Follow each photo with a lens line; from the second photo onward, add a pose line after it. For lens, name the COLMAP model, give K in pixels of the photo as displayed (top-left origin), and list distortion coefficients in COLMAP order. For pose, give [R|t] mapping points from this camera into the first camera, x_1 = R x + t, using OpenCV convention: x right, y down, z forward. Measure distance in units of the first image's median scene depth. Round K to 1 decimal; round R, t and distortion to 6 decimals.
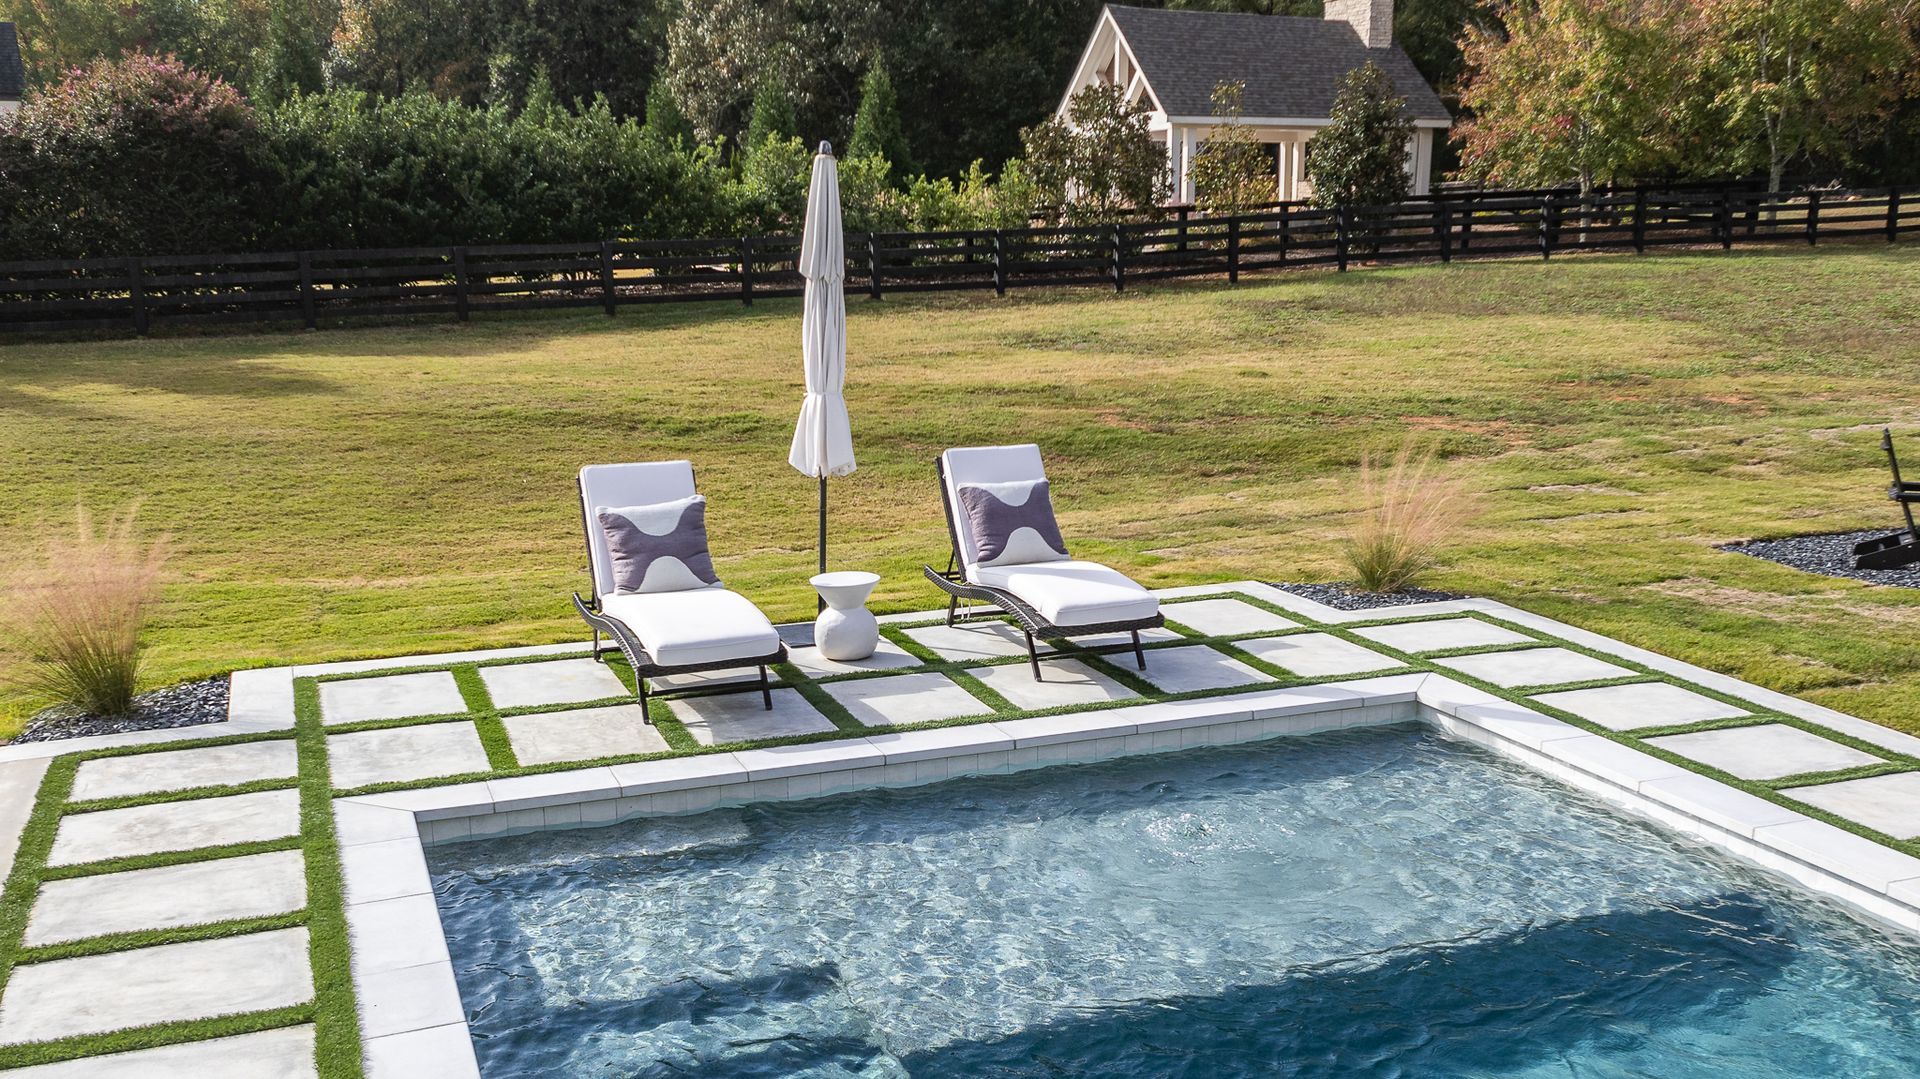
lens RADIAL K [[1741.4, 0, 972.5], [0, 1741.4, 638.9], [0, 0, 1]] dist [-0.018550, 0.000000]
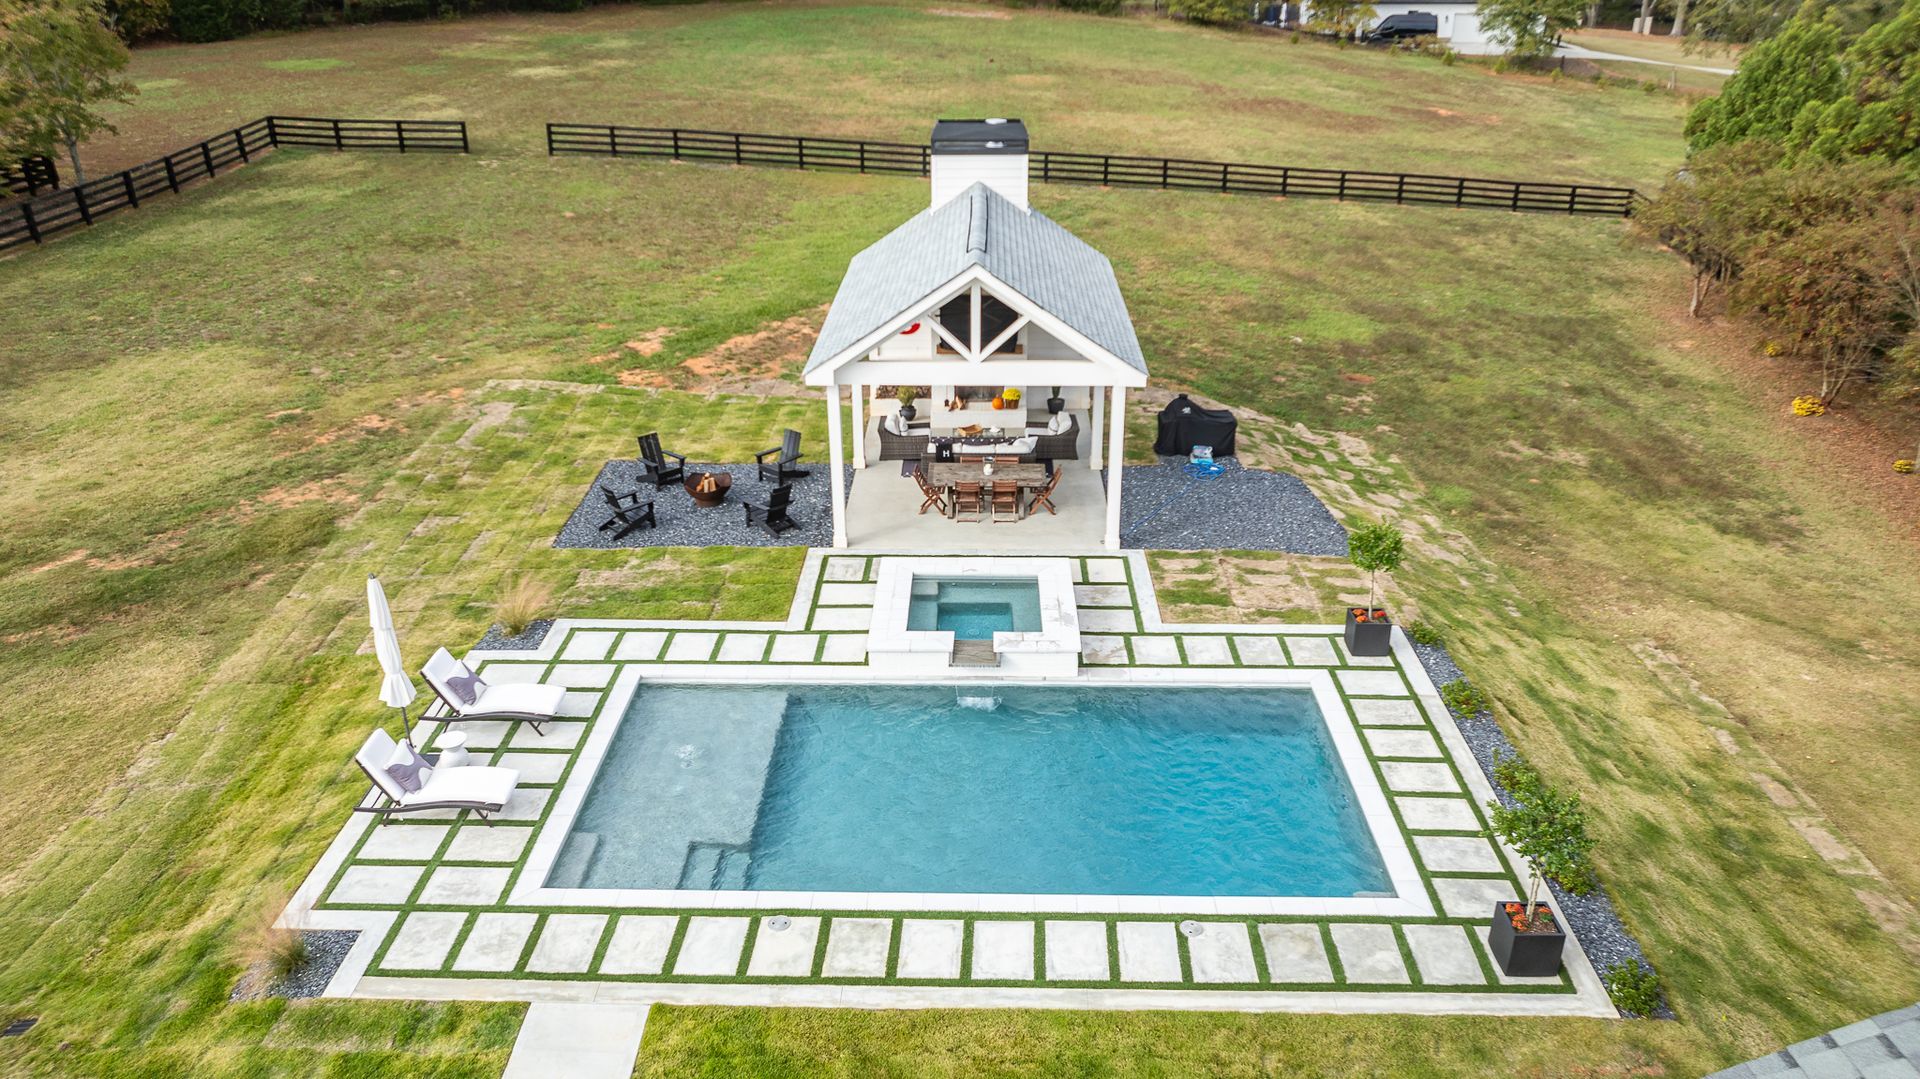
lens RADIAL K [[1349.0, 0, 959.3], [0, 1349.0, 543.1], [0, 0, 1]] dist [-0.030383, 0.029410]
pose [[0.391135, -0.382177, 0.837230, -0.423687], [0.218781, 0.922236, 0.318771, -0.245149], [-0.893951, 0.058487, 0.444332, -0.156246]]
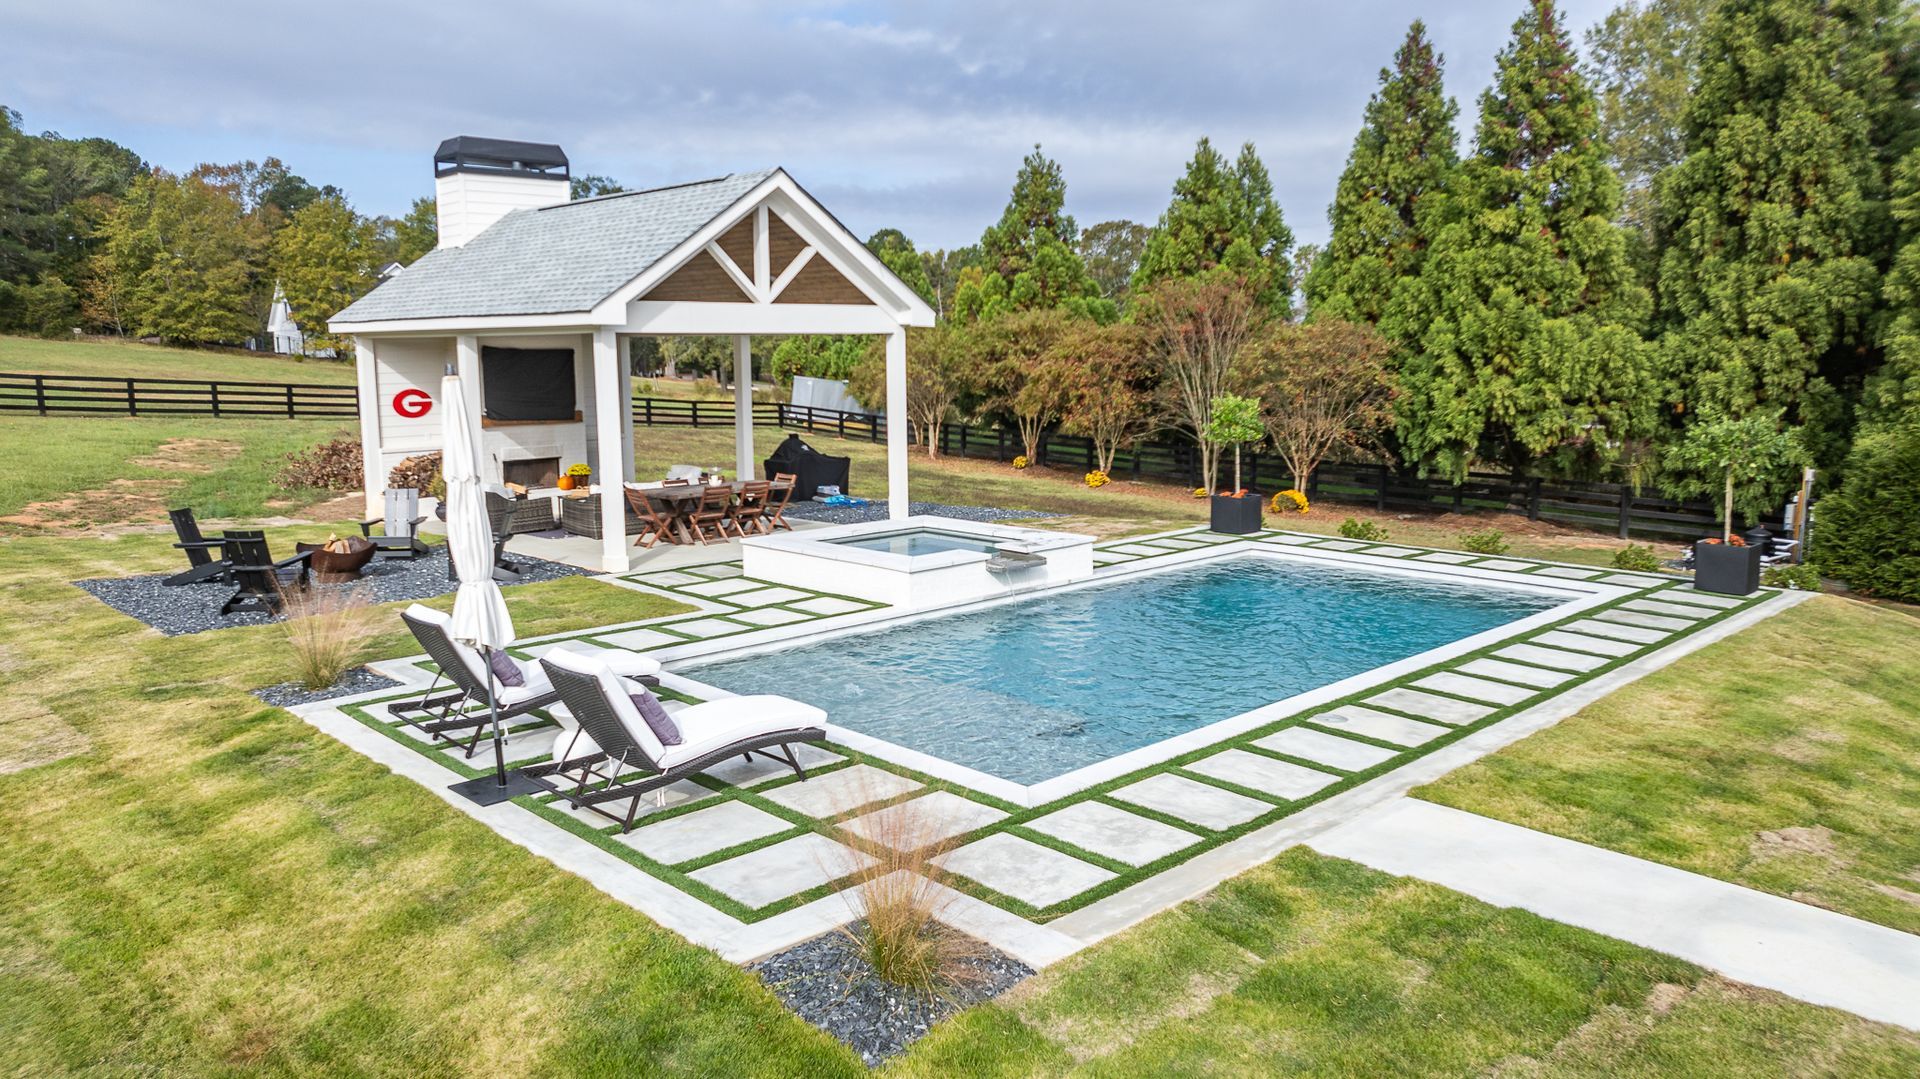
lens RADIAL K [[1349.0, 0, 962.1], [0, 1349.0, 547.9], [0, 0, 1]] dist [-0.030383, 0.029410]
pose [[-0.382539, -0.136381, 0.913819, -0.355681], [0.222788, 0.946247, 0.234484, -0.105003], [-0.896677, 0.293287, -0.331592, 0.354928]]
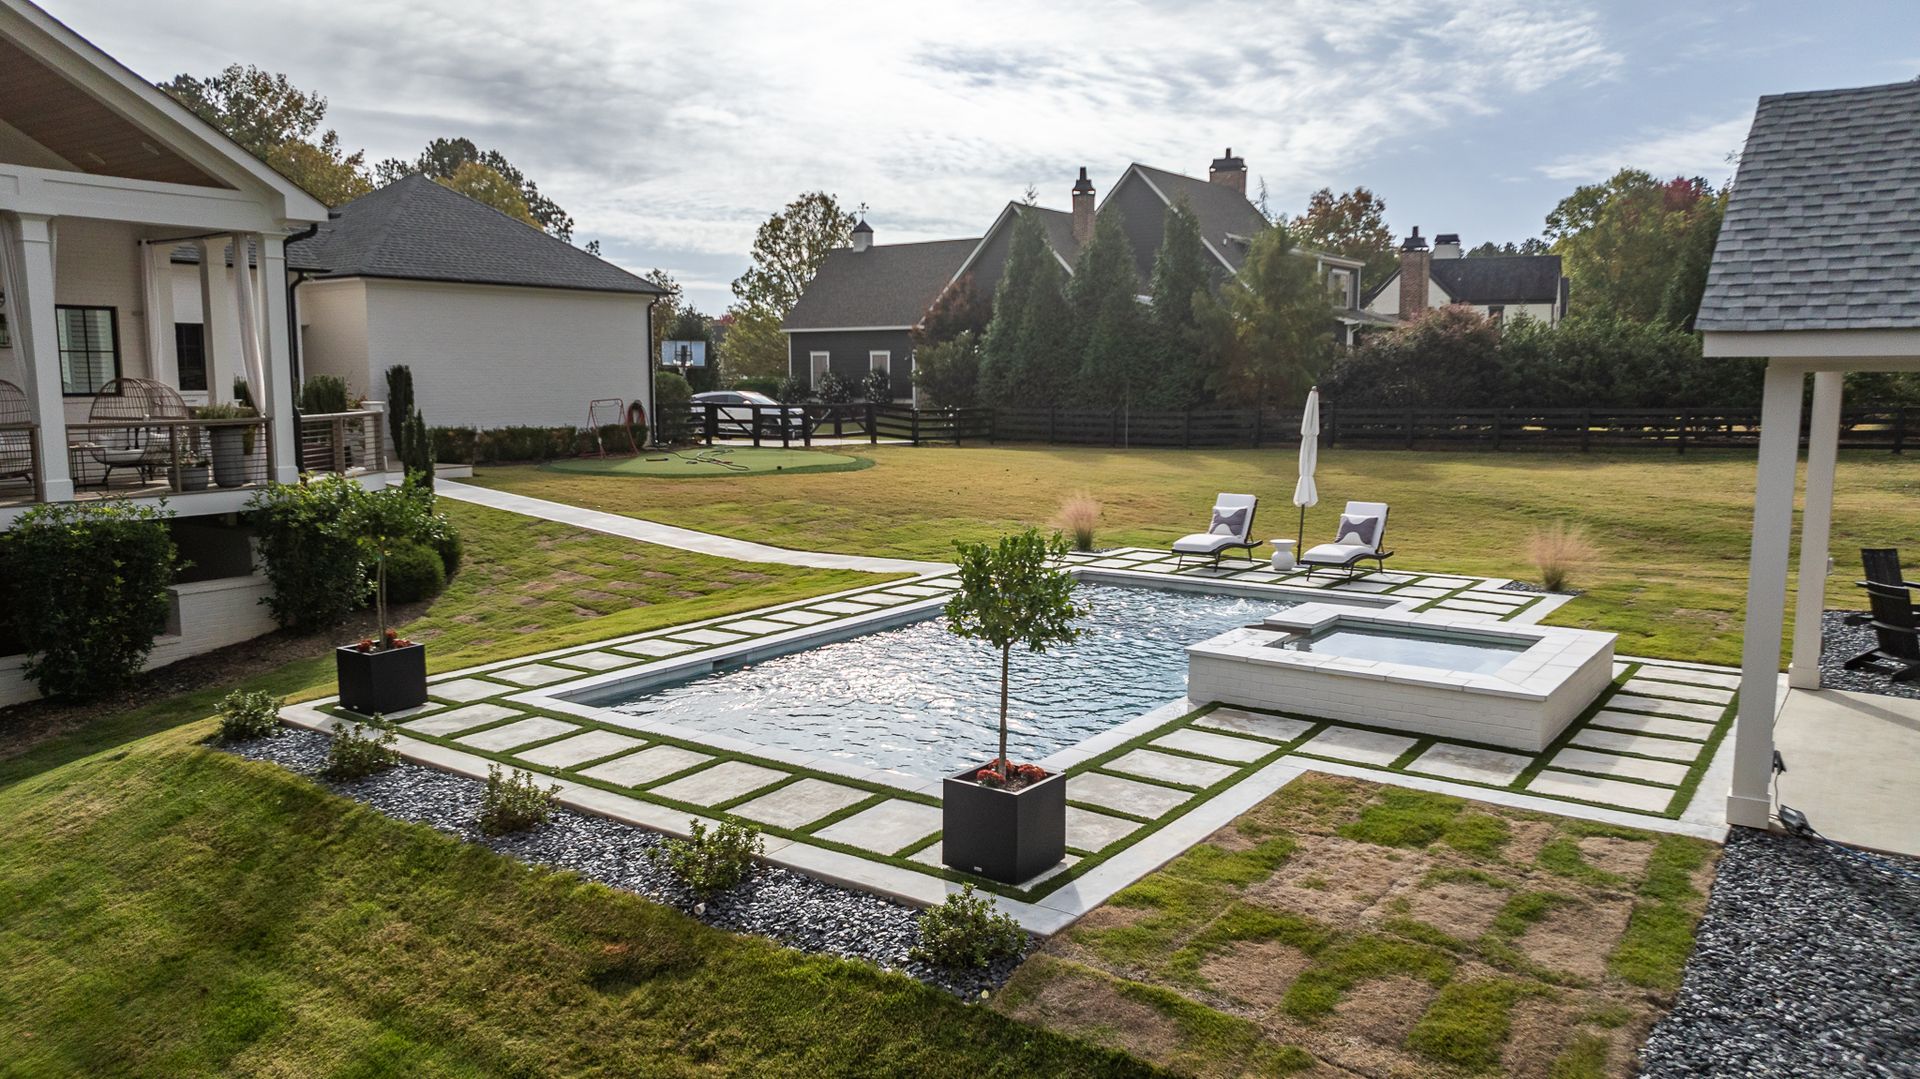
lens RADIAL K [[1349.0, 0, 969.4], [0, 1349.0, 548.6], [0, 0, 1]] dist [-0.030383, 0.029410]
pose [[0.544592, 0.112924, -0.831064, 0.492299], [-0.197249, 0.980345, 0.003952, 0.023370], [0.815176, 0.161774, 0.556162, -0.206706]]
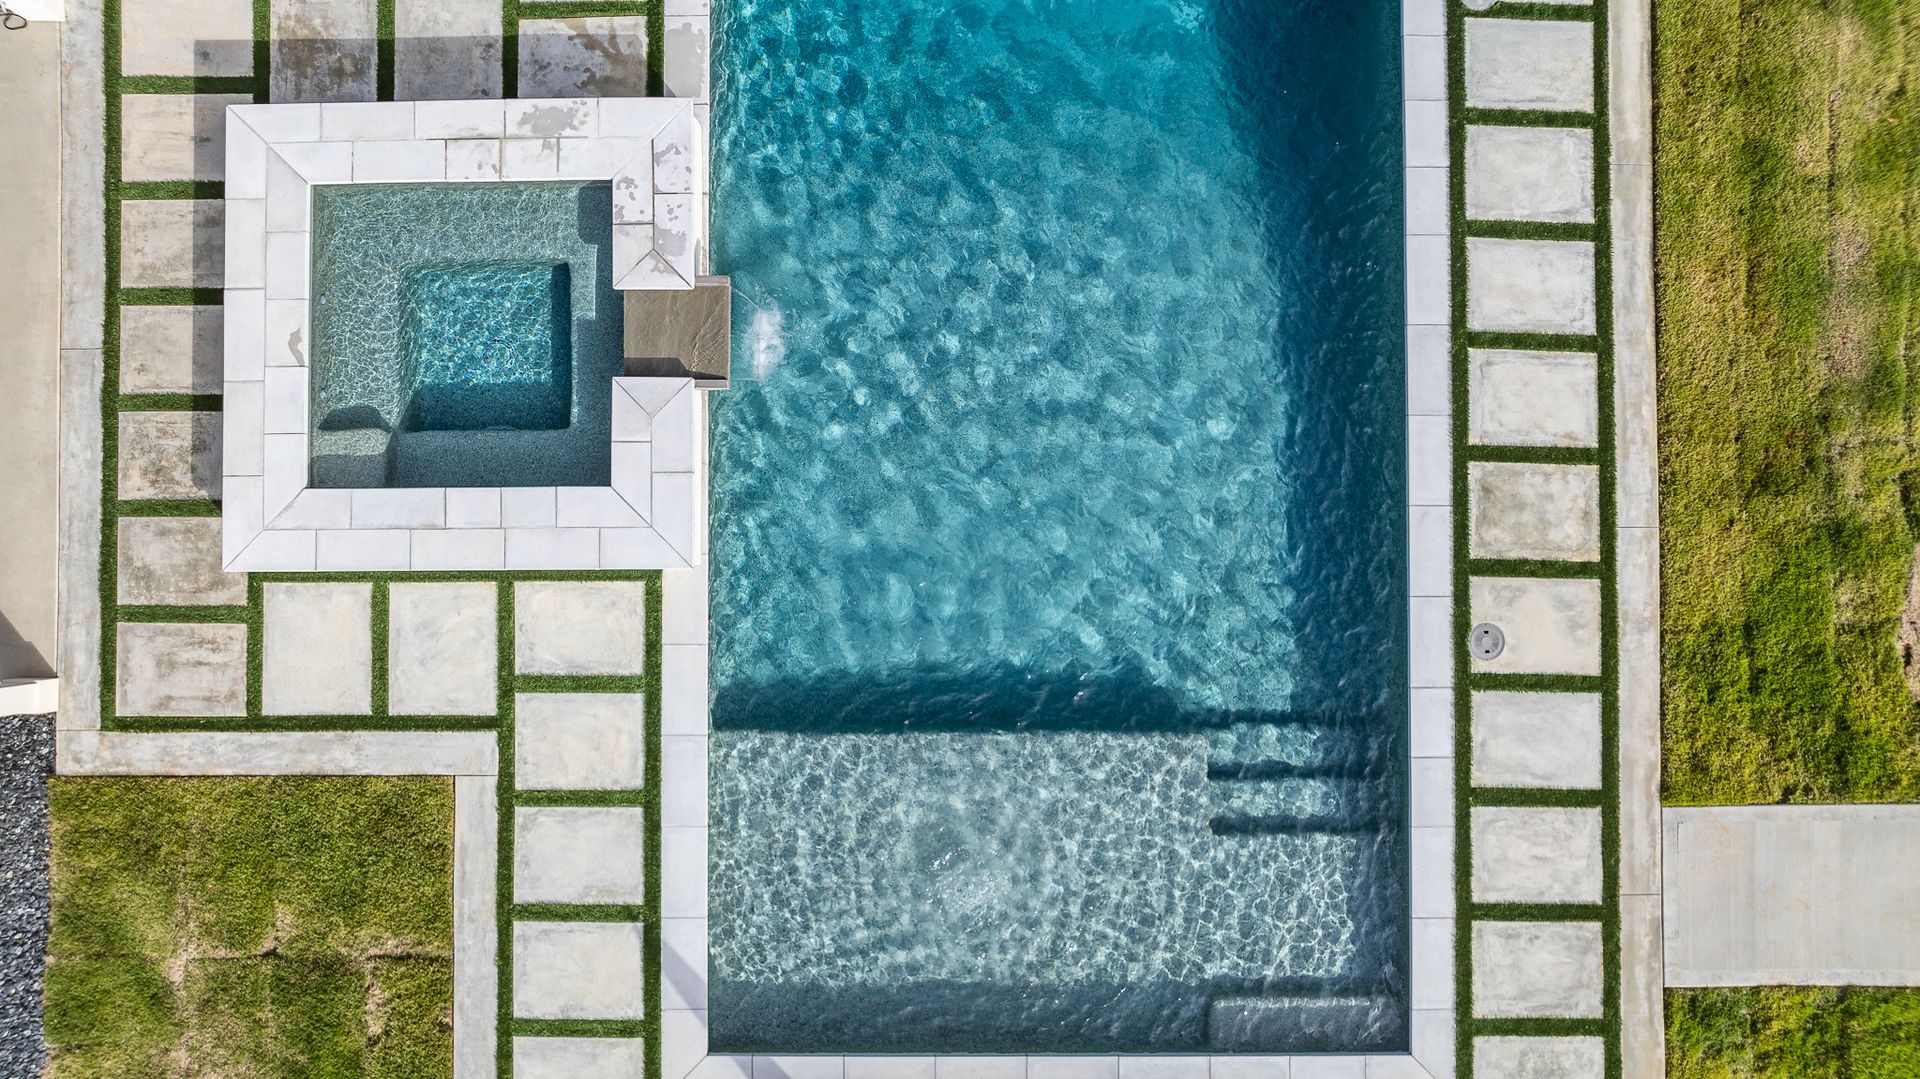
lens RADIAL K [[1349.0, 0, 967.2], [0, 1349.0, 551.5], [0, 0, 1]] dist [-0.030383, 0.029410]
pose [[-0.929680, -0.368108, 0.013840, 0.061907], [0.092584, -0.197133, 0.975995, -0.284129], [-0.356543, 0.908645, 0.217352, 0.107238]]
